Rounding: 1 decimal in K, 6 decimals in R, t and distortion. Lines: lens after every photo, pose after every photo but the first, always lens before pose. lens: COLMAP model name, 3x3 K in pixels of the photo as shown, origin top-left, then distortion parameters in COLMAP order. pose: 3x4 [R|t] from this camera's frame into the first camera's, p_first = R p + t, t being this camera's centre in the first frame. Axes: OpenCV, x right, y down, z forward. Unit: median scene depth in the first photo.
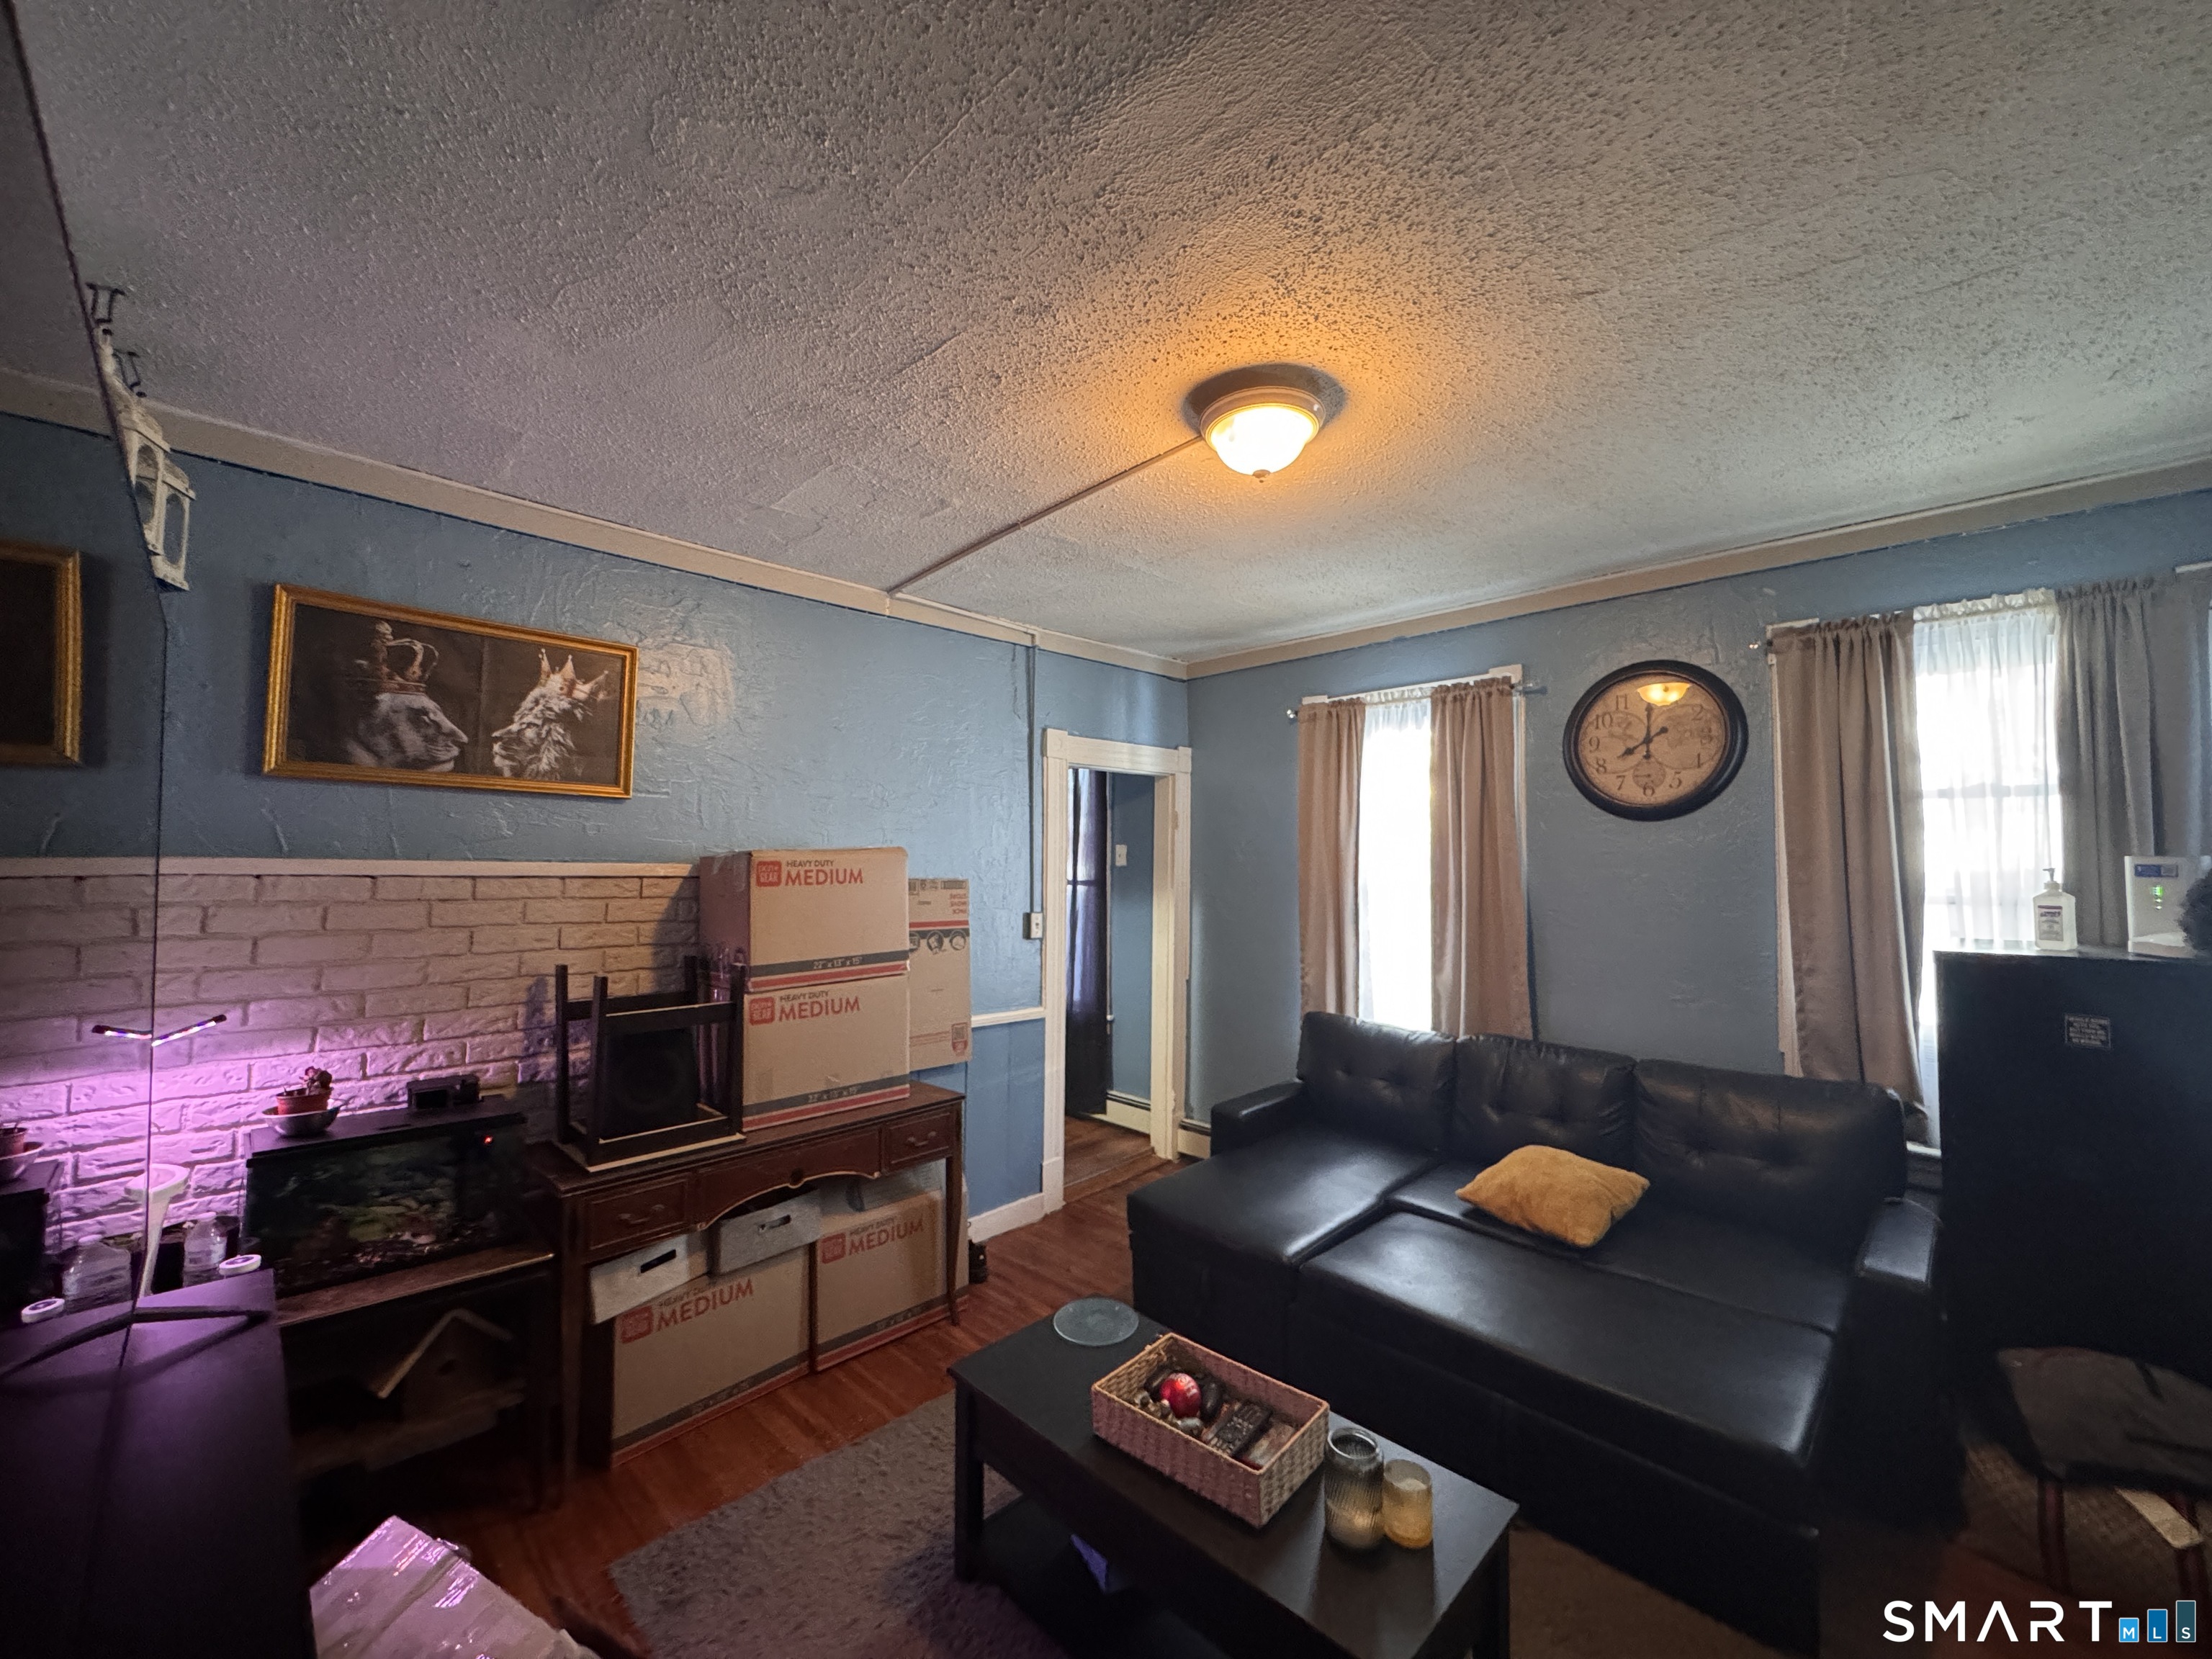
lens RADIAL K [[882.0, 0, 1106.0], [0, 882.0, 829.5], [0, 0, 1]] dist [-0.002796, 0.000487]
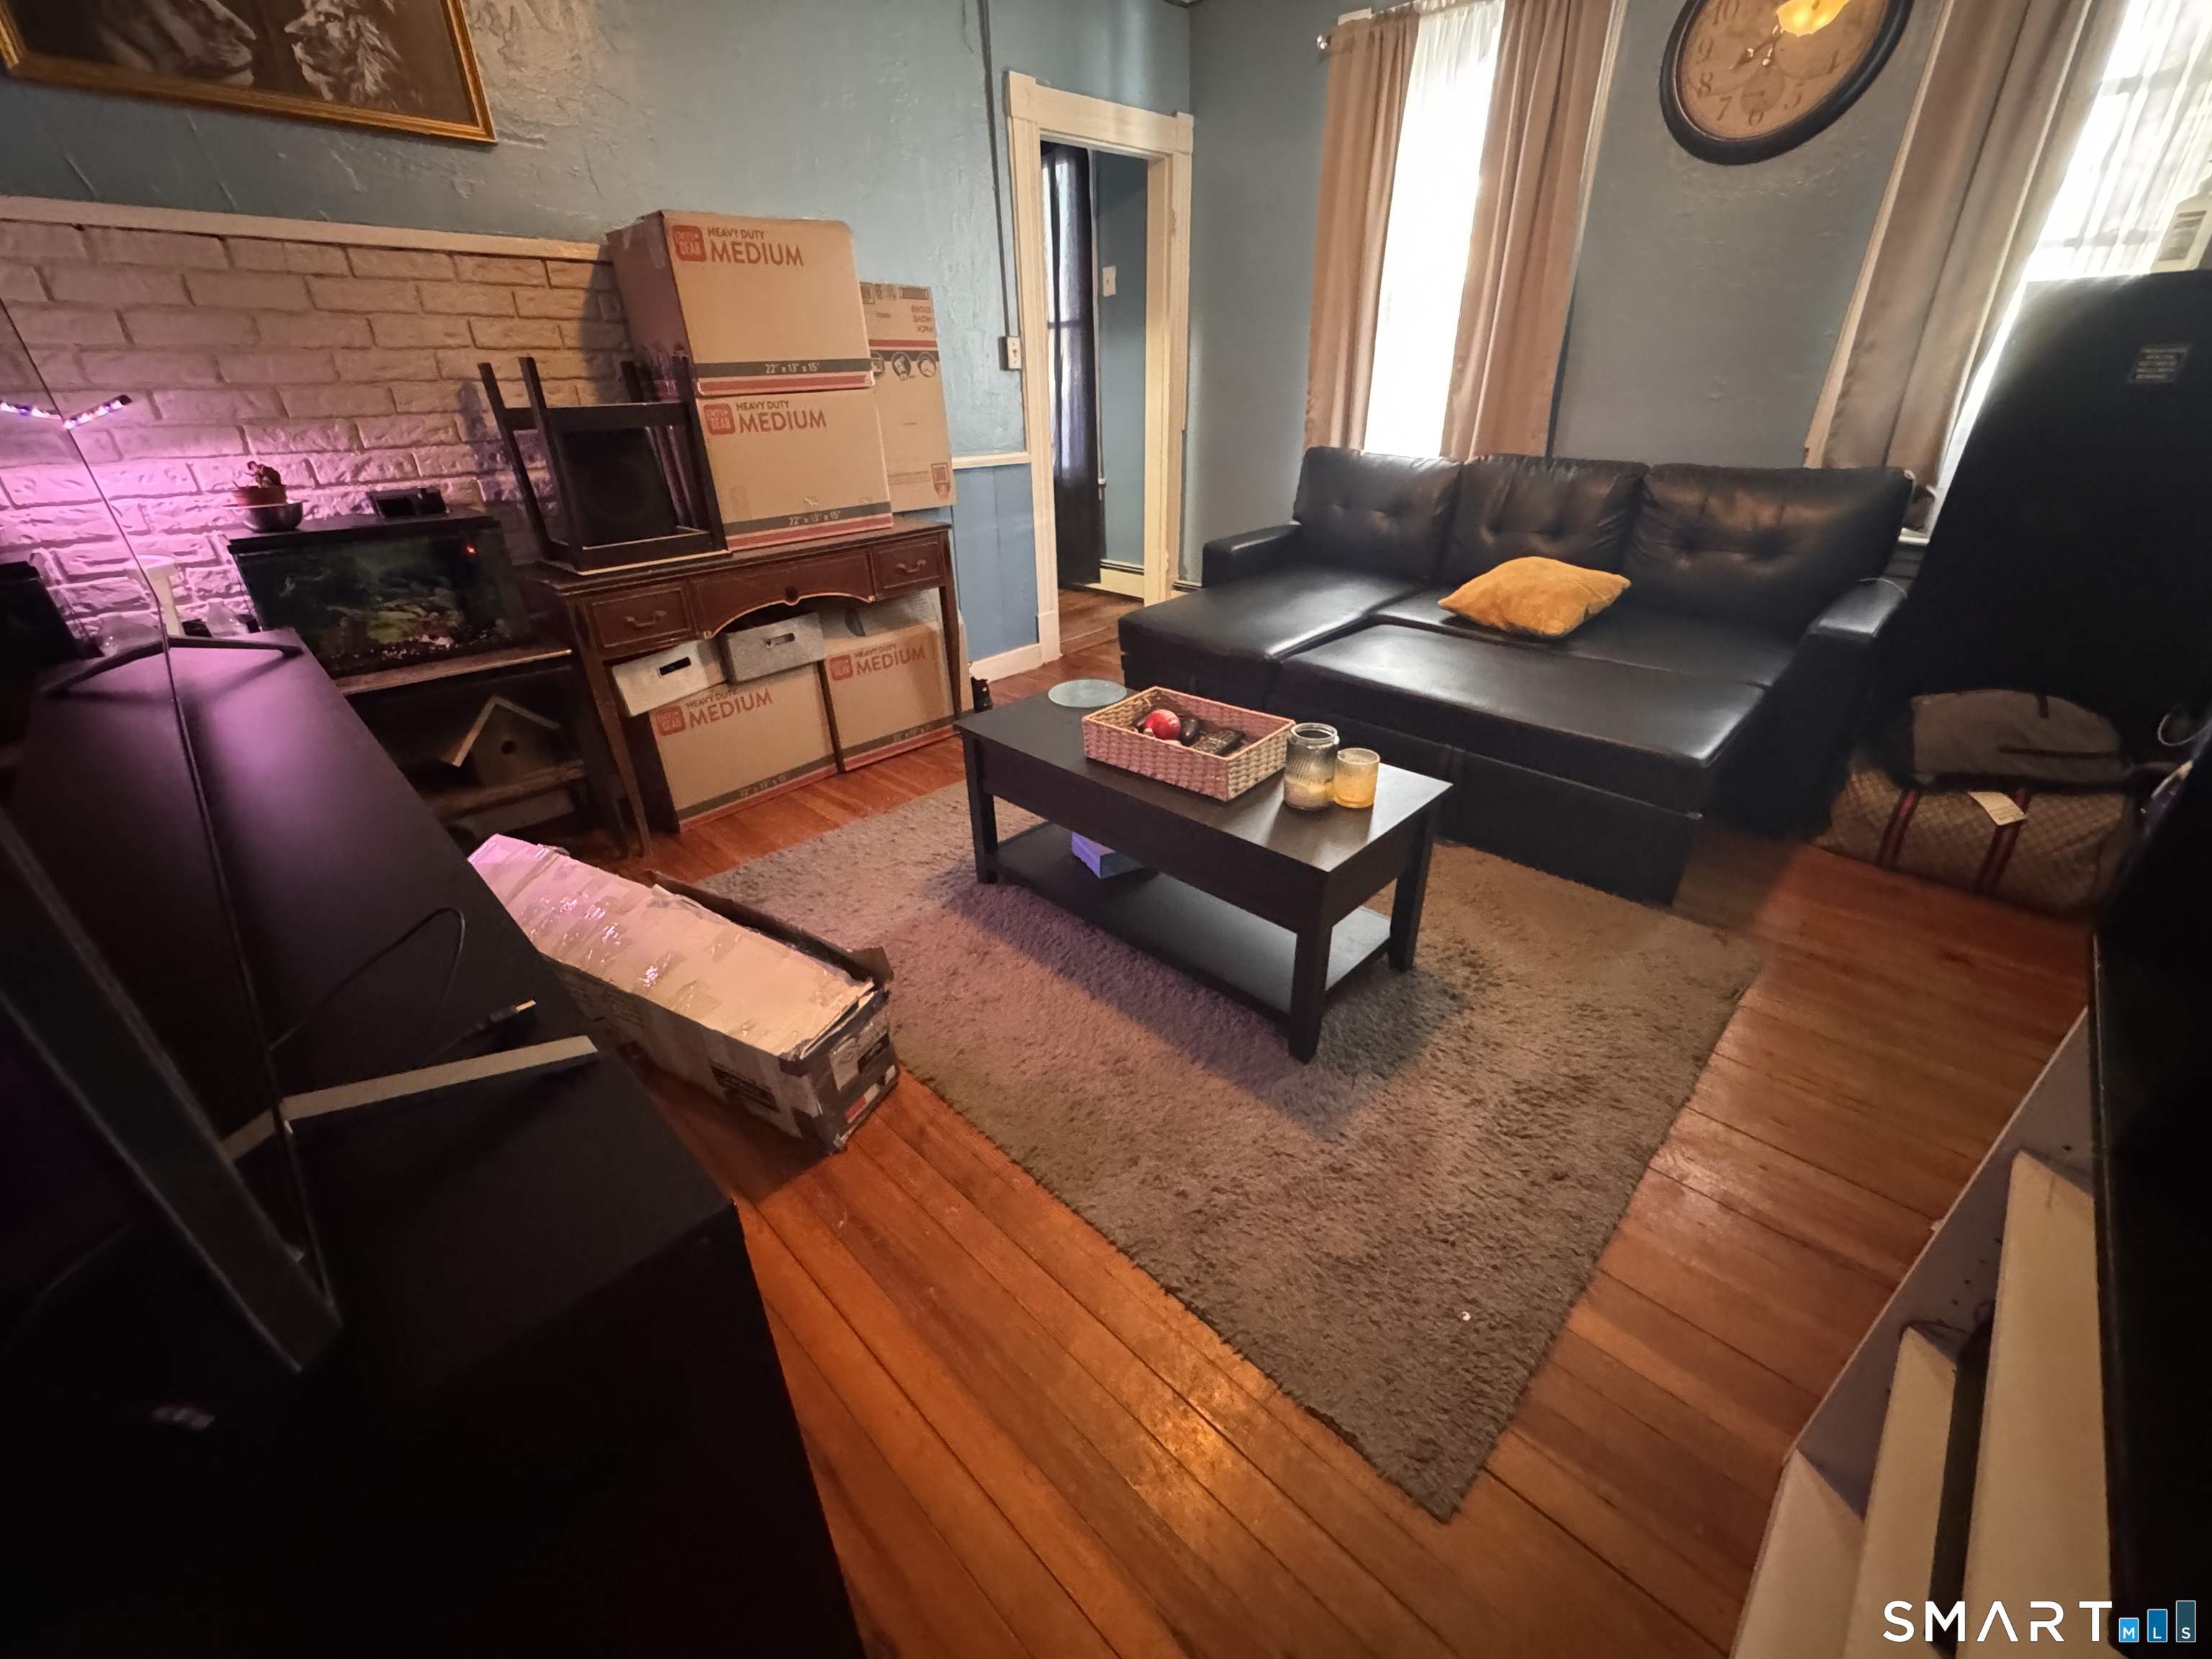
lens RADIAL K [[882.7, 0, 1105.7], [0, 882.7, 827.2], [0, 0, 1]] dist [-0.002946, 0.000424]
pose [[0.999637, -0.025978, -0.007132, 0.011554], [0.026137, 0.871201, 0.490230, 0.137725], [-0.006522, -0.490238, 0.871564, -0.021690]]
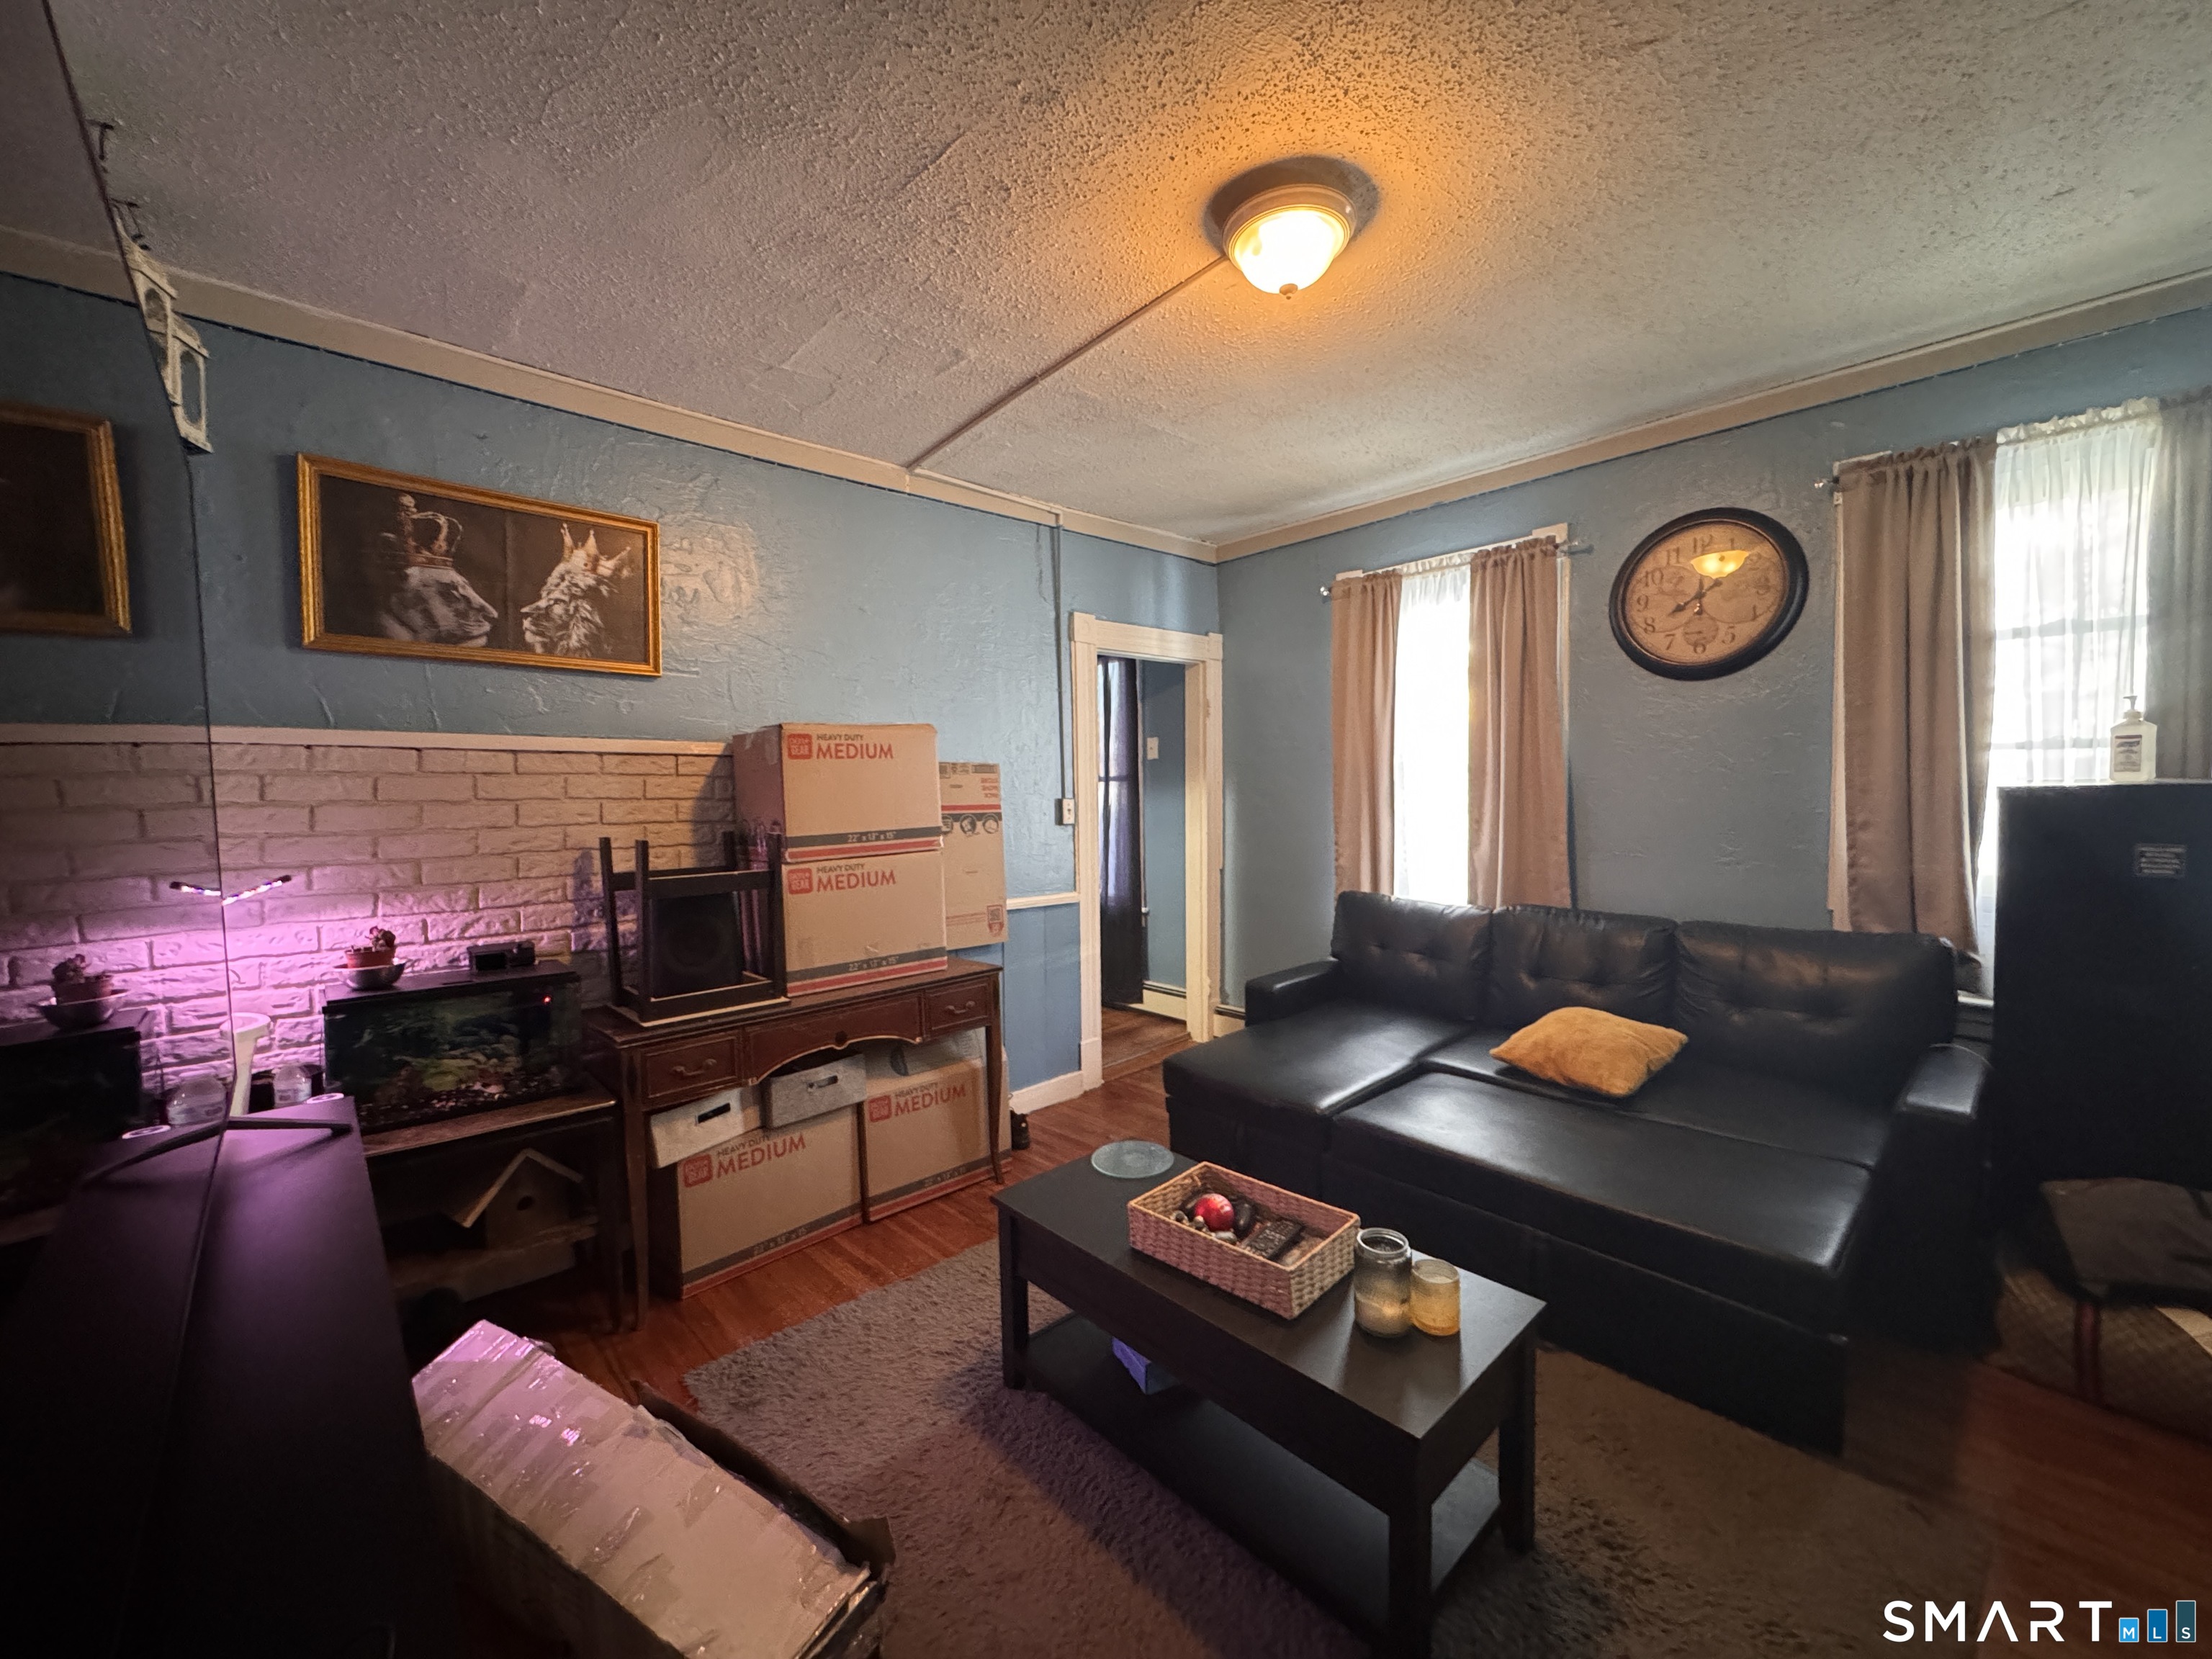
lens RADIAL K [[882.0, 0, 1106.0], [0, 882.0, 829.5], [0, 0, 1]] dist [-0.002796, 0.000487]
pose [[0.998972, -0.020223, -0.040582, 0.005886], [0.023520, 0.996314, 0.082499, 0.071482], [0.038765, -0.083368, 0.995765, 0.003017]]
